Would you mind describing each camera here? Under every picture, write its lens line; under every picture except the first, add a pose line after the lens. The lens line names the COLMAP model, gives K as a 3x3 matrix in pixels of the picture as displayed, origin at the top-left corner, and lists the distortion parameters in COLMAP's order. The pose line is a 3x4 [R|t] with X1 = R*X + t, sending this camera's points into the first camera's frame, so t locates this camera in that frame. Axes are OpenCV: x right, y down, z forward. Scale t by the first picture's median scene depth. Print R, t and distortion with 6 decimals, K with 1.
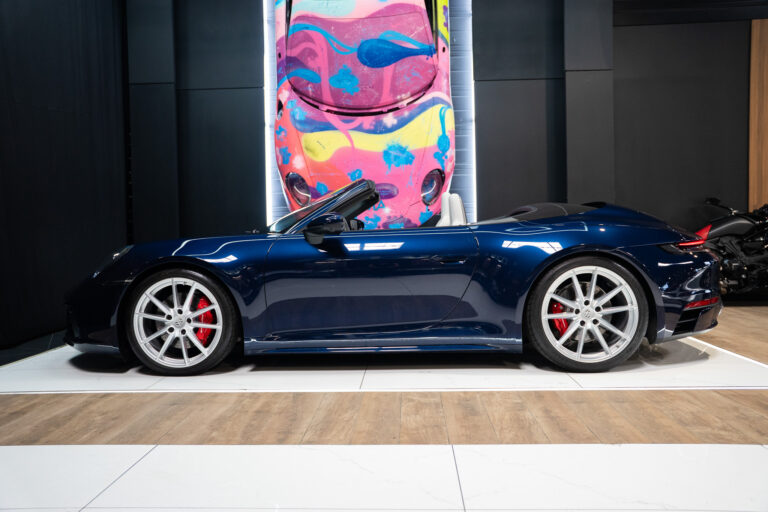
lens RADIAL K [[647.8, 0, 384.2], [0, 647.8, 259.1], [0, 0, 1]] dist [-0.051229, 0.071016]
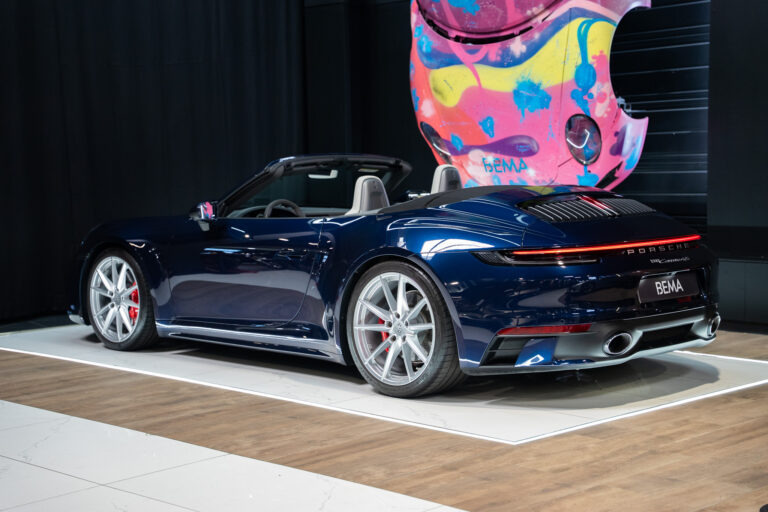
lens RADIAL K [[1314.6, 0, 386.5], [0, 1314.6, 254.8], [0, 0, 1]] dist [0.151236, 0.000000]
pose [[0.739885, 0.049931, -0.670878, 0.876295], [-0.016459, 0.998287, 0.056147, -0.065353], [0.672532, -0.030501, 0.739439, -0.175123]]
